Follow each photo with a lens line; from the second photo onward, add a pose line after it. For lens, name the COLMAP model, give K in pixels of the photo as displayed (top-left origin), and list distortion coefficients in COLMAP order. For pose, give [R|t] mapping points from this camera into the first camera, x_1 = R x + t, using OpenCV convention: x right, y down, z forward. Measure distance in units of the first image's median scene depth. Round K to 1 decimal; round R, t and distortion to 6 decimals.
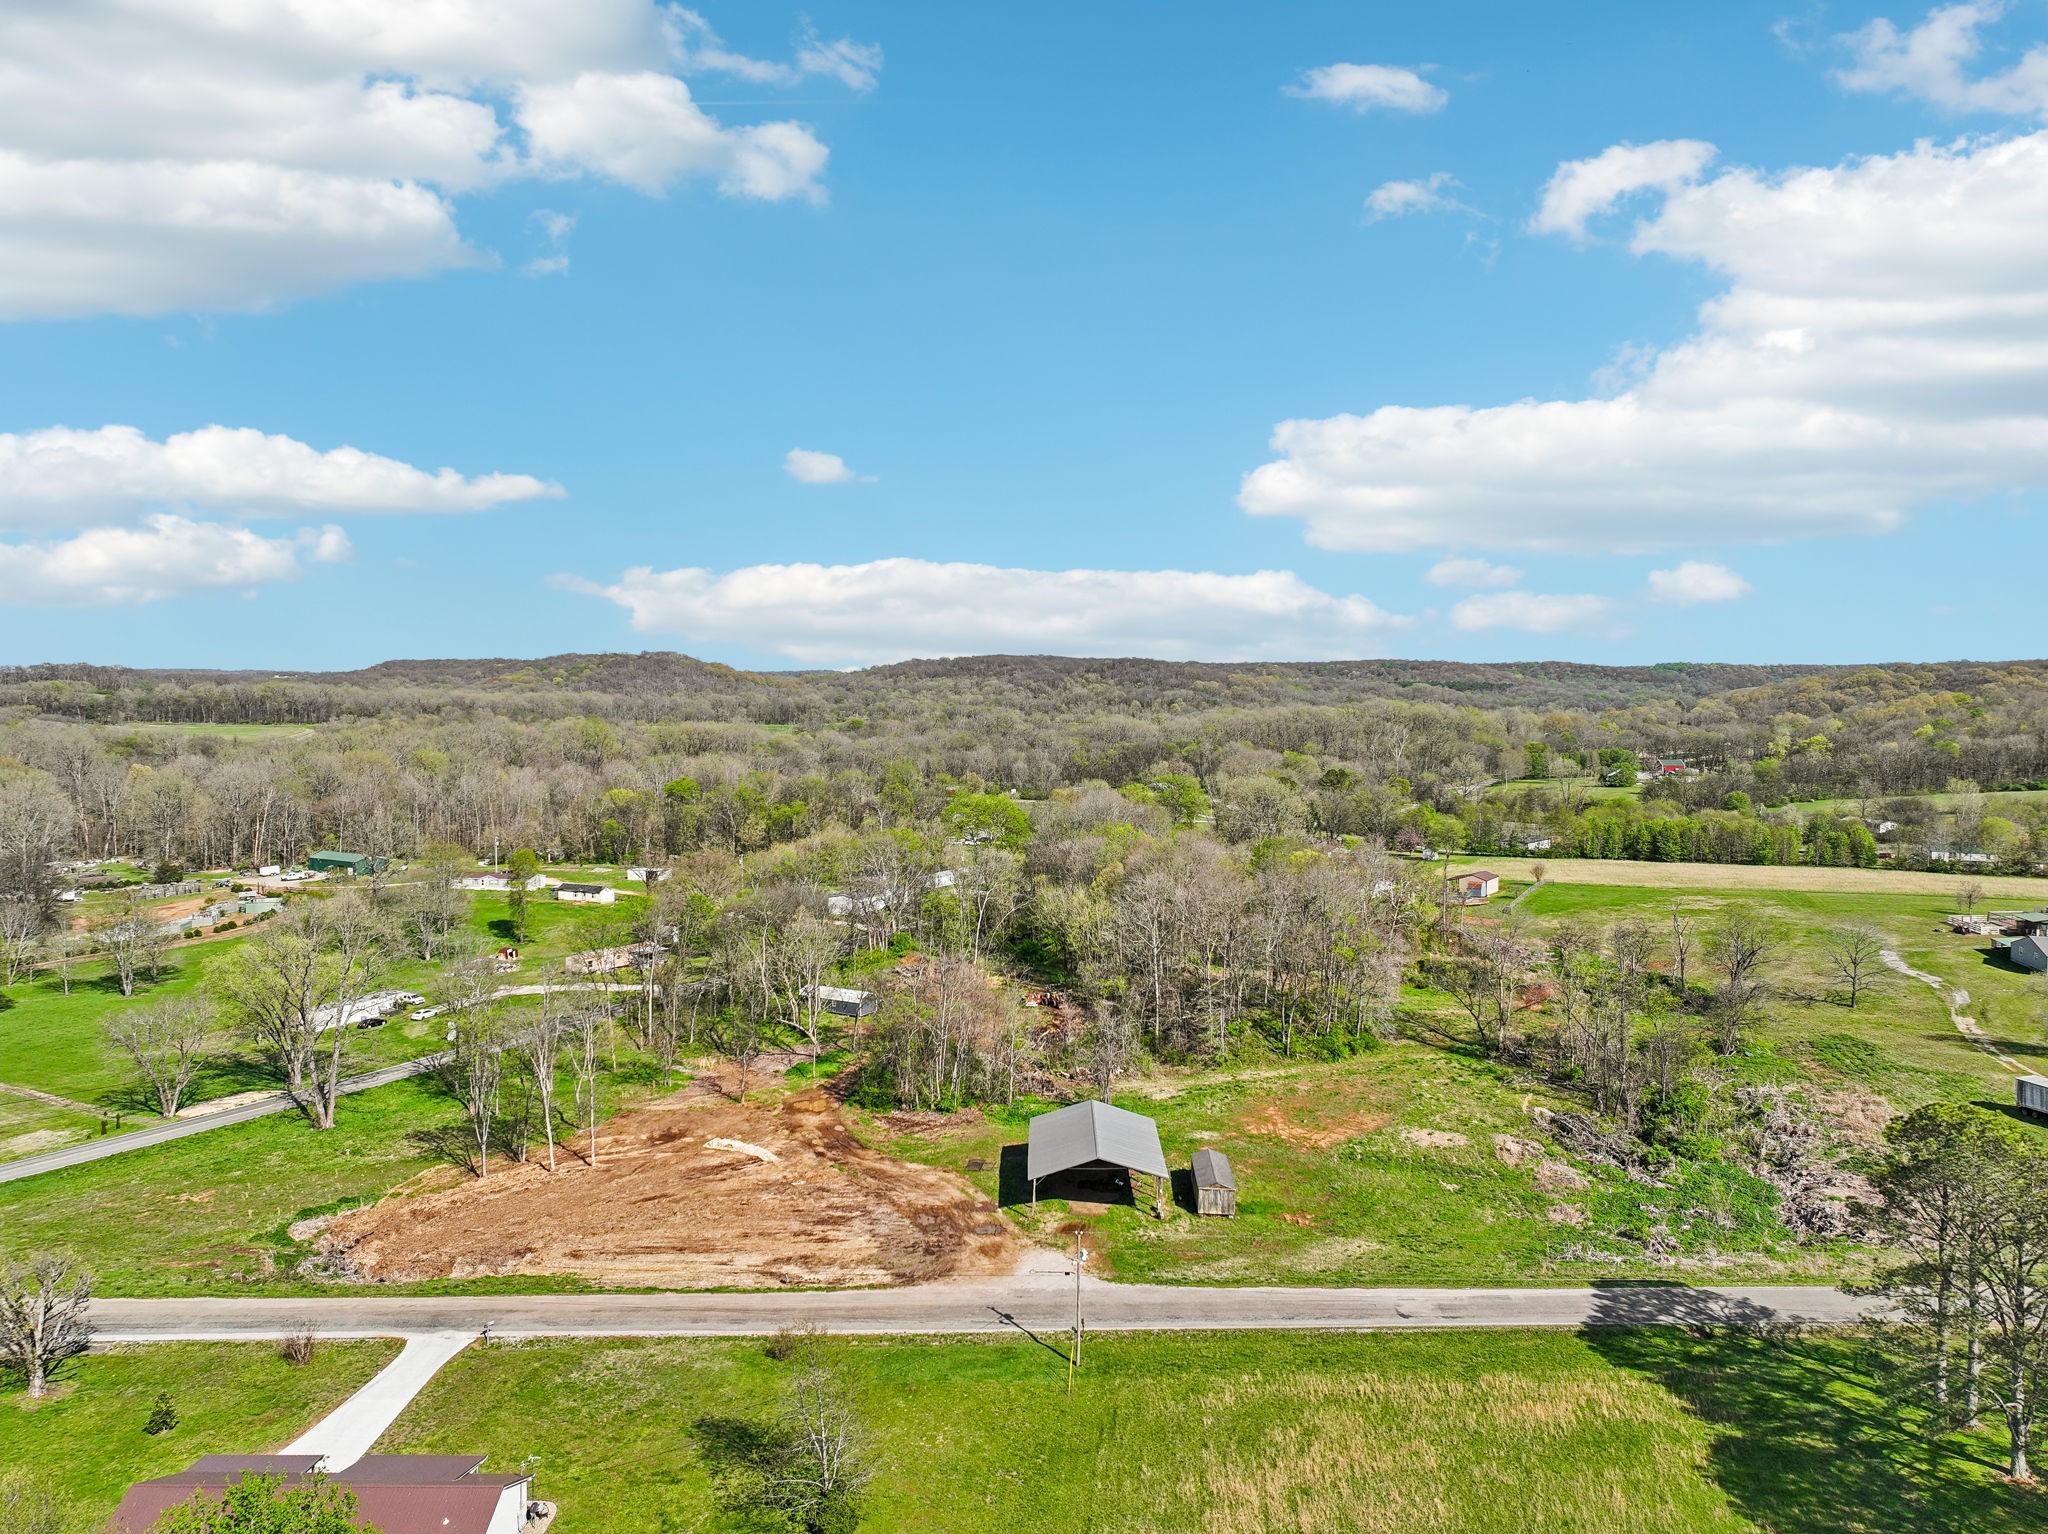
lens RADIAL K [[1492.9, 0, 1068.2], [0, 1492.9, 761.5], [0, 0, 1]] dist [0.006538, -0.001123]
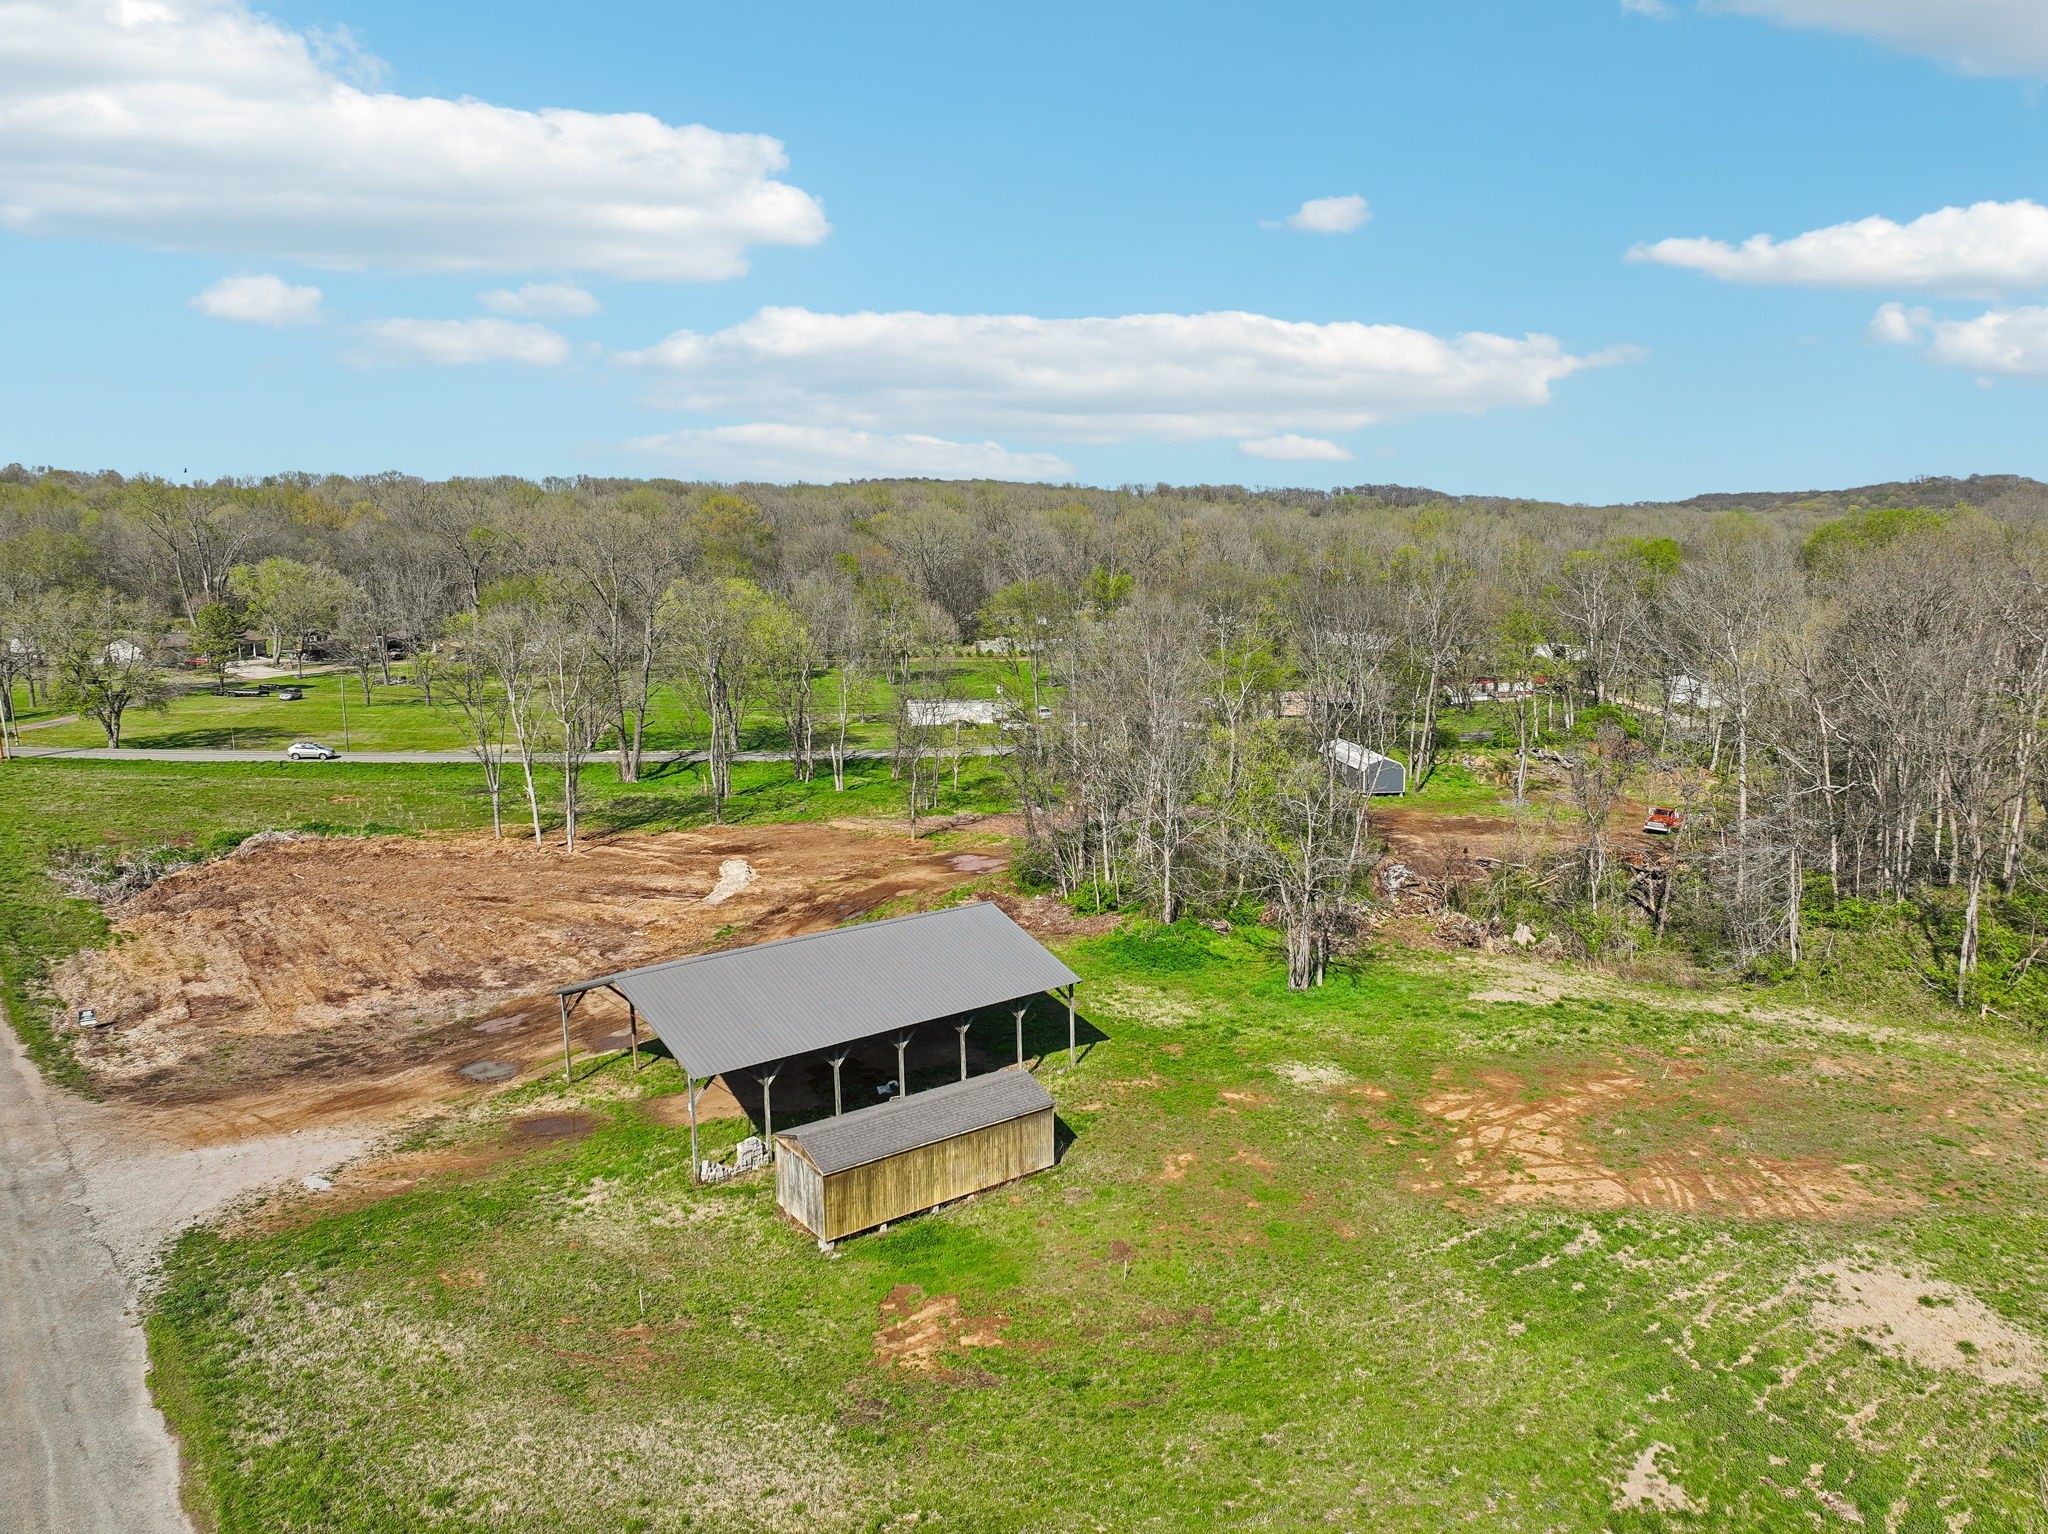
lens RADIAL K [[1492.9, 0, 1068.2], [0, 1492.9, 761.5], [0, 0, 1]] dist [0.006538, -0.001123]
pose [[0.649464, 0.134877, -0.748335, 0.269454], [-0.062040, 0.990261, 0.124638, 0.096527], [0.757857, -0.034521, 0.651506, 0.552094]]
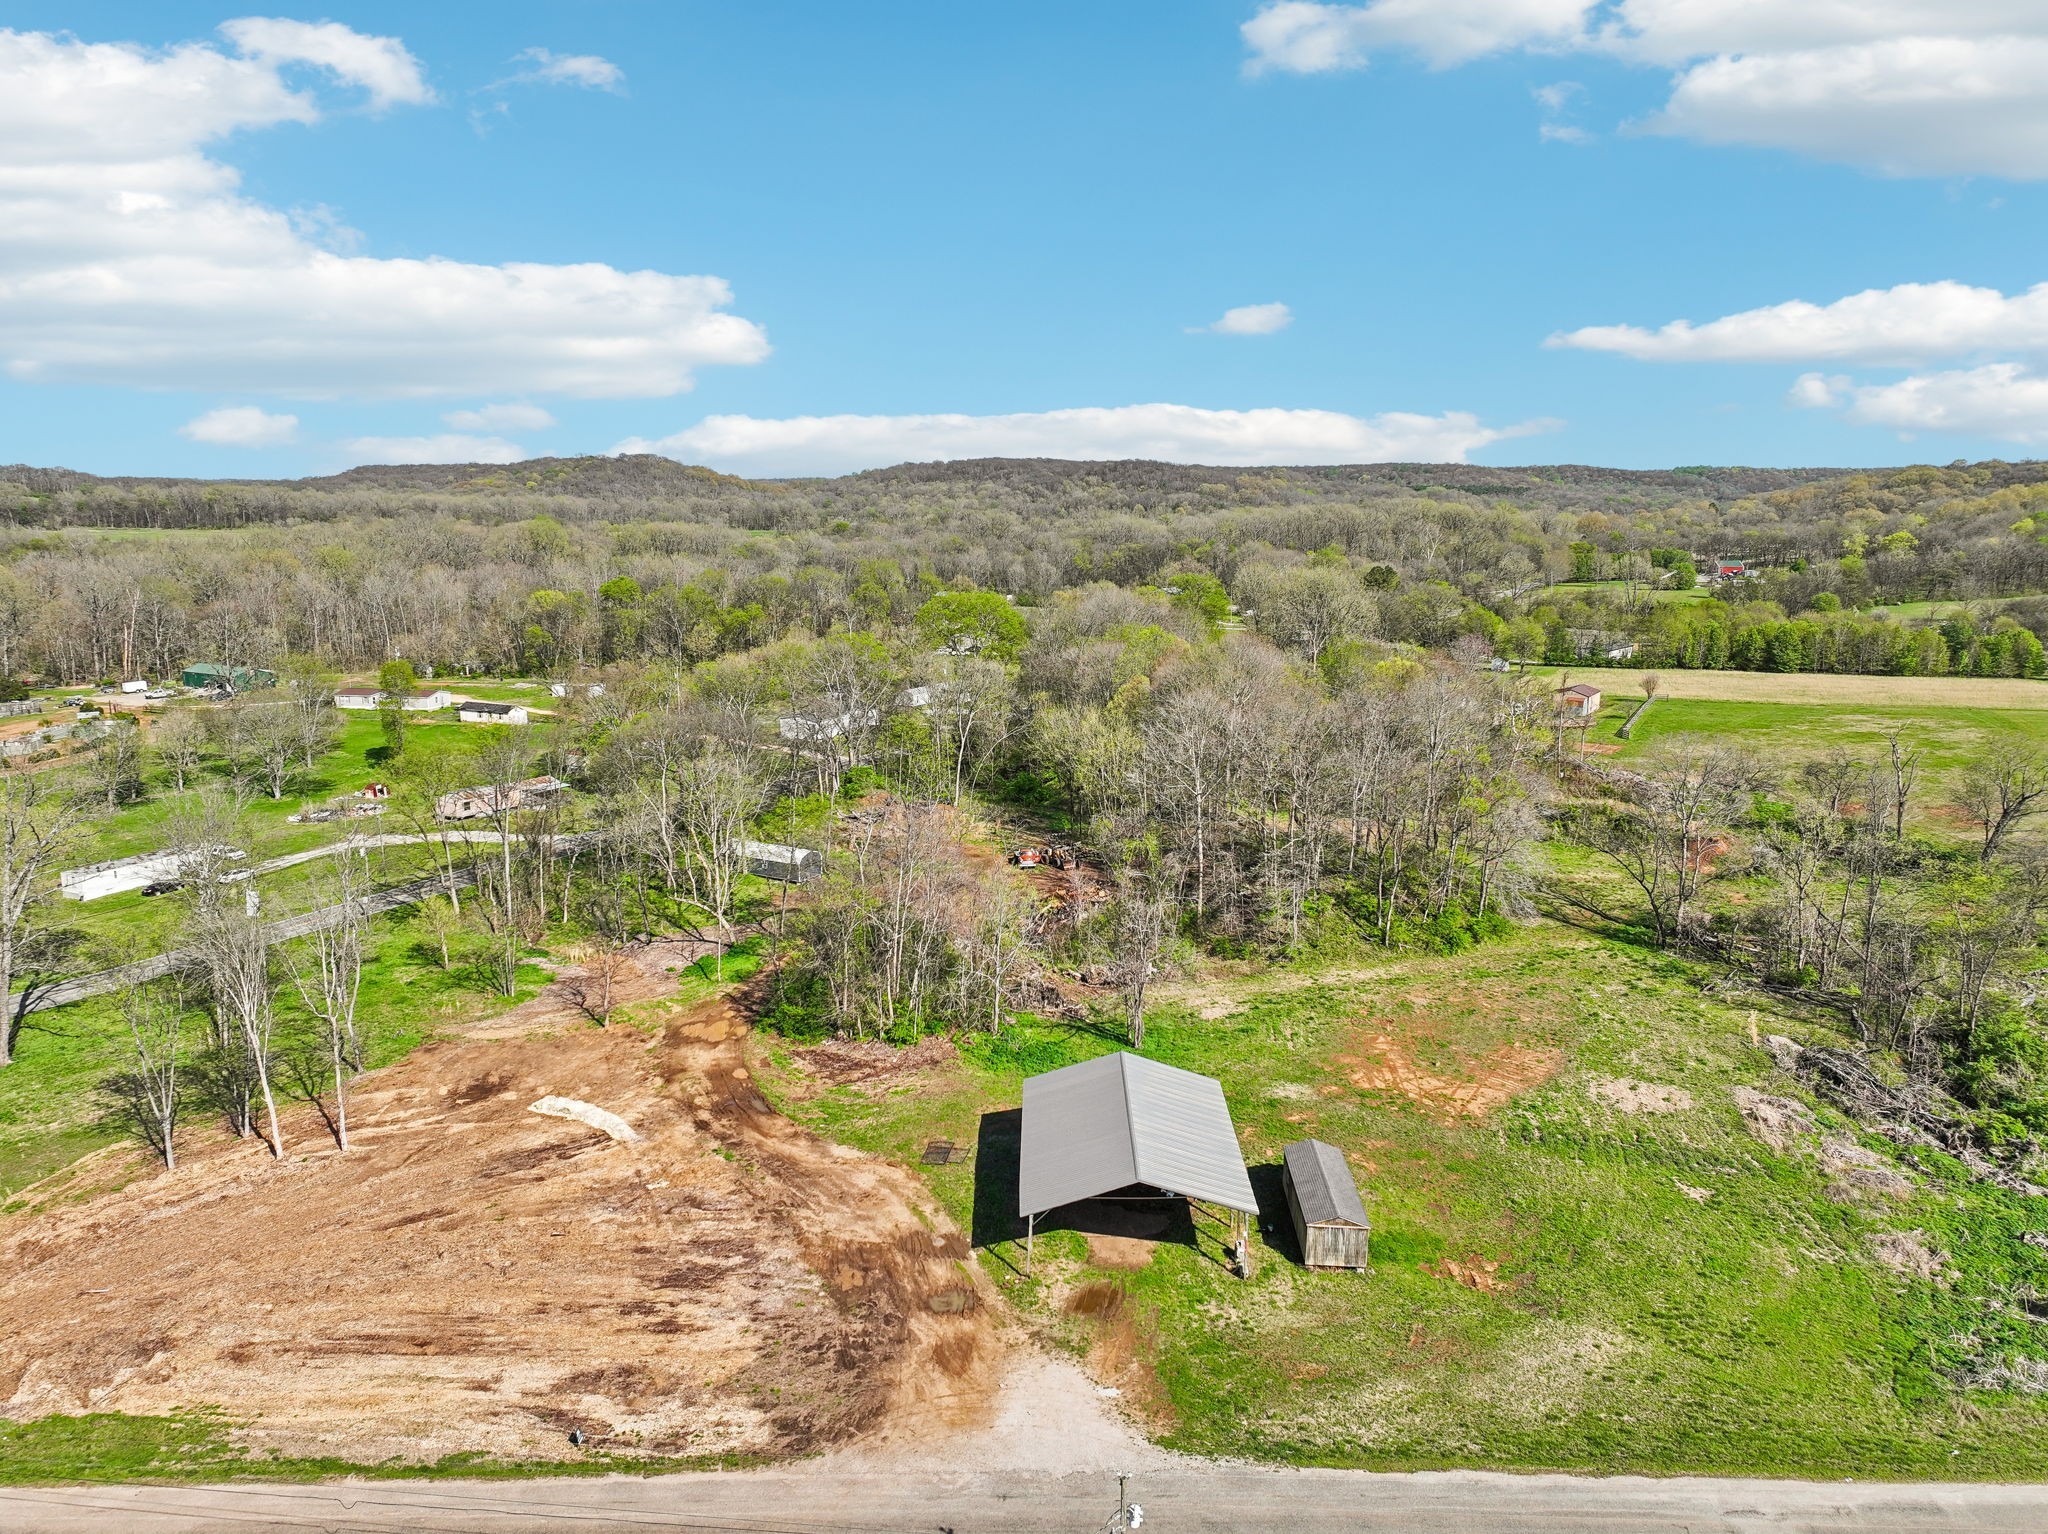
lens RADIAL K [[1492.9, 0, 1068.2], [0, 1492.9, 761.5], [0, 0, 1]] dist [0.006538, -0.001123]
pose [[0.999997, -0.002471, 0.000501, -0.005026], [0.002388, 0.992094, 0.125477, 0.018954], [-0.000807, -0.125475, 0.992096, 0.292970]]
